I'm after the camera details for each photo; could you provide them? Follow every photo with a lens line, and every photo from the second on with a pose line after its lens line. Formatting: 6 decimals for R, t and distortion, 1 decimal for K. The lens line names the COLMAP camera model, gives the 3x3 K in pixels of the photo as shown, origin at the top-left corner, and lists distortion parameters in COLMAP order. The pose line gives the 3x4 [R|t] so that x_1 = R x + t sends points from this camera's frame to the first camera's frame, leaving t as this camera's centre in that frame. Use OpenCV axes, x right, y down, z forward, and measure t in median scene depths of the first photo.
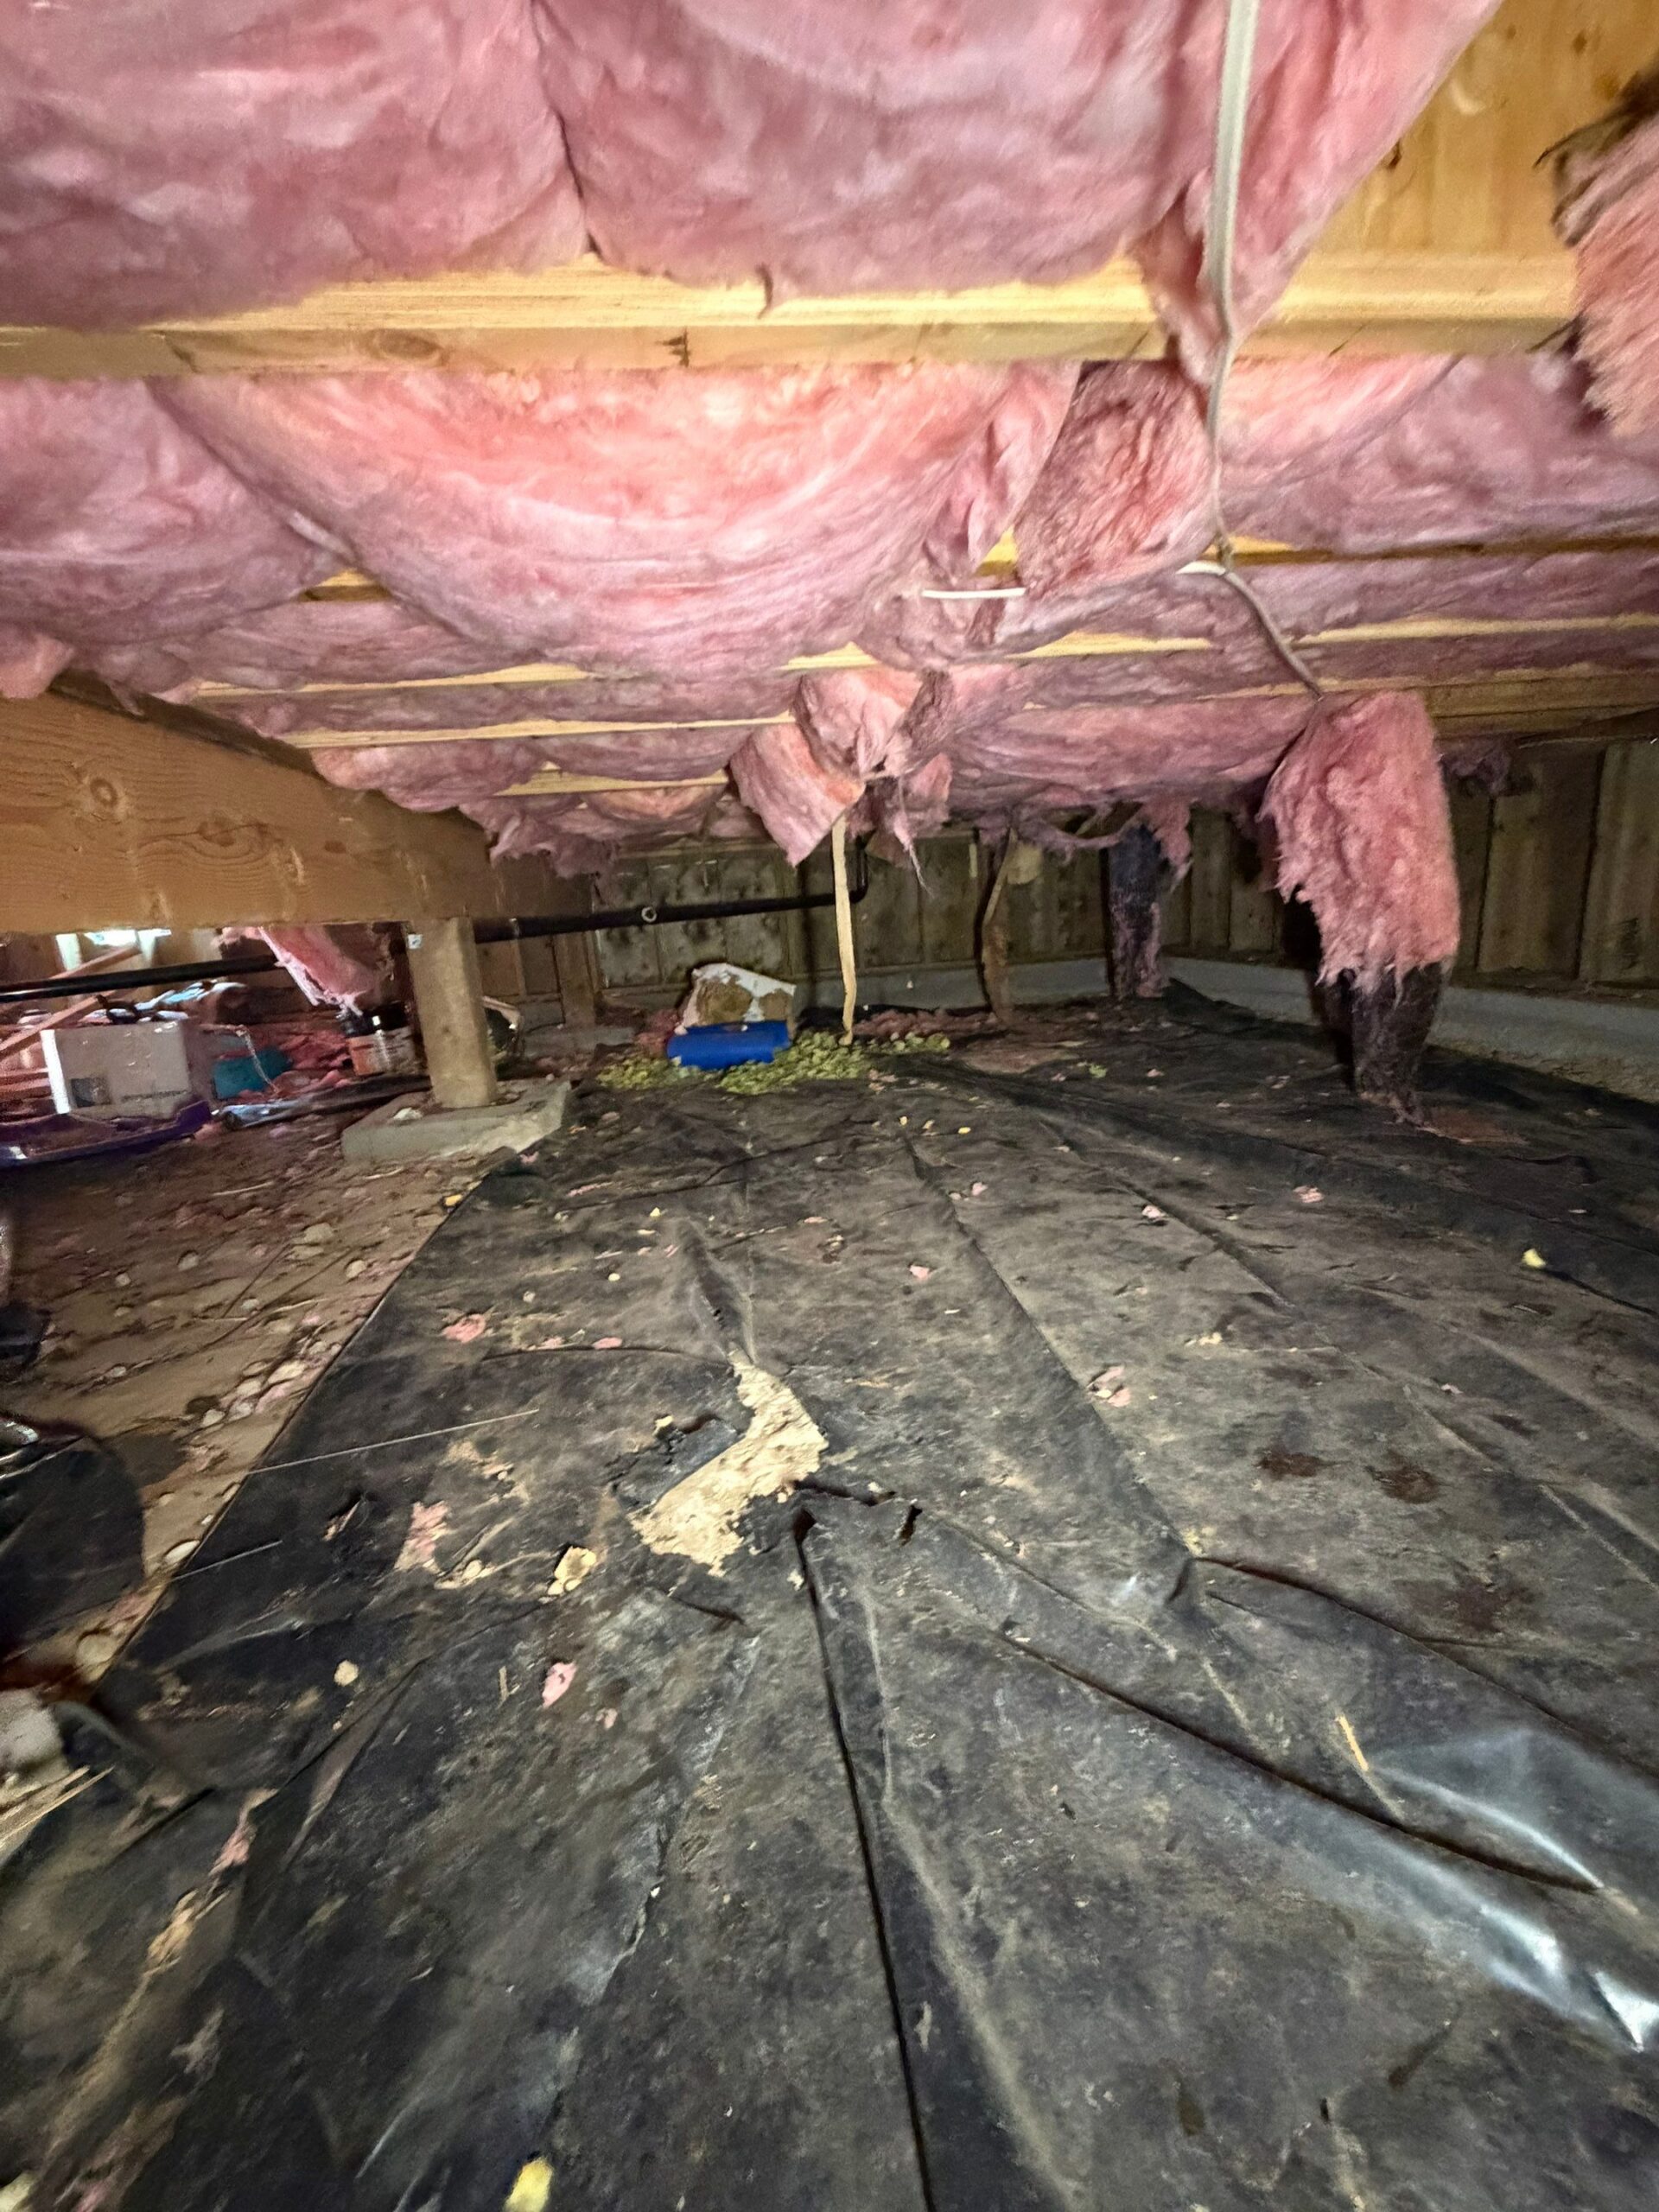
lens RADIAL K [[873.2, 0, 834.0], [0, 873.2, 1107.6], [0, 0, 1]] dist [-0.000623, -0.000005]
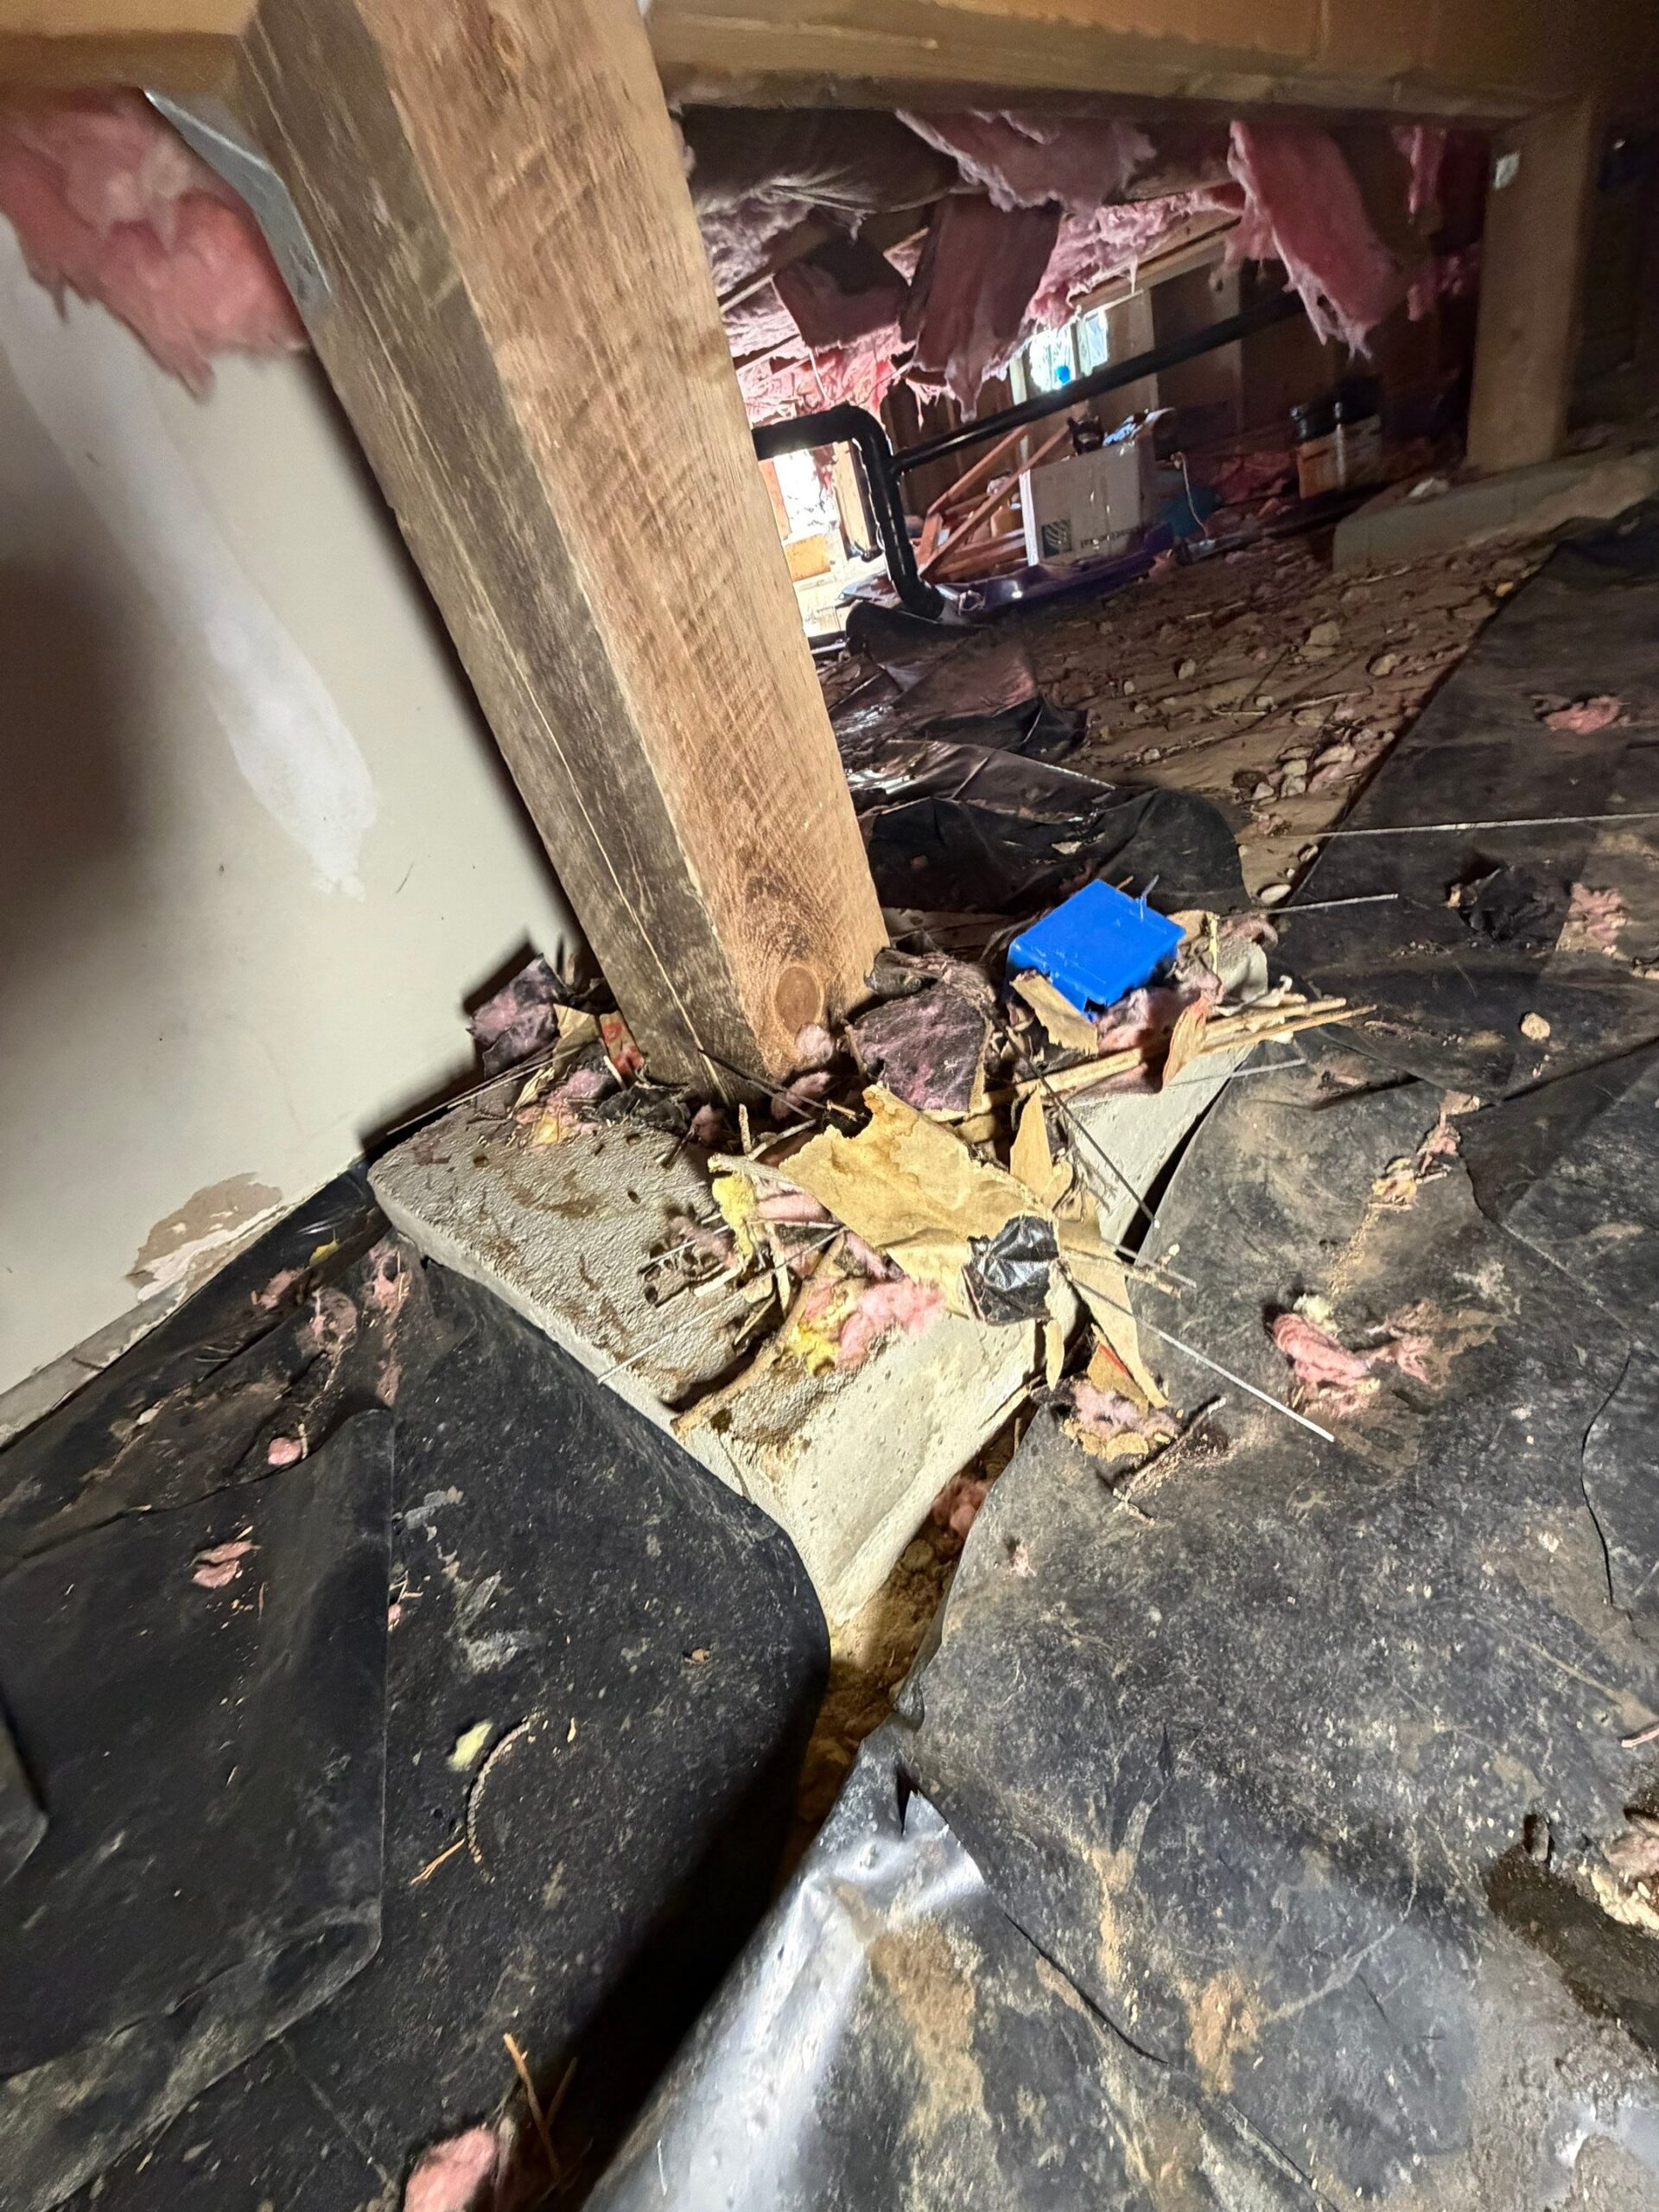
lens RADIAL K [[873.2, 0, 831.9], [0, 873.2, 1102.9], [0, 0, 1]] dist [-0.000623, -0.000005]
pose [[0.649563, 0.316197, -0.691439, -0.209114], [0.062661, 0.884062, 0.463150, 0.151719], [0.757721, -0.344171, 0.554441, 0.008531]]
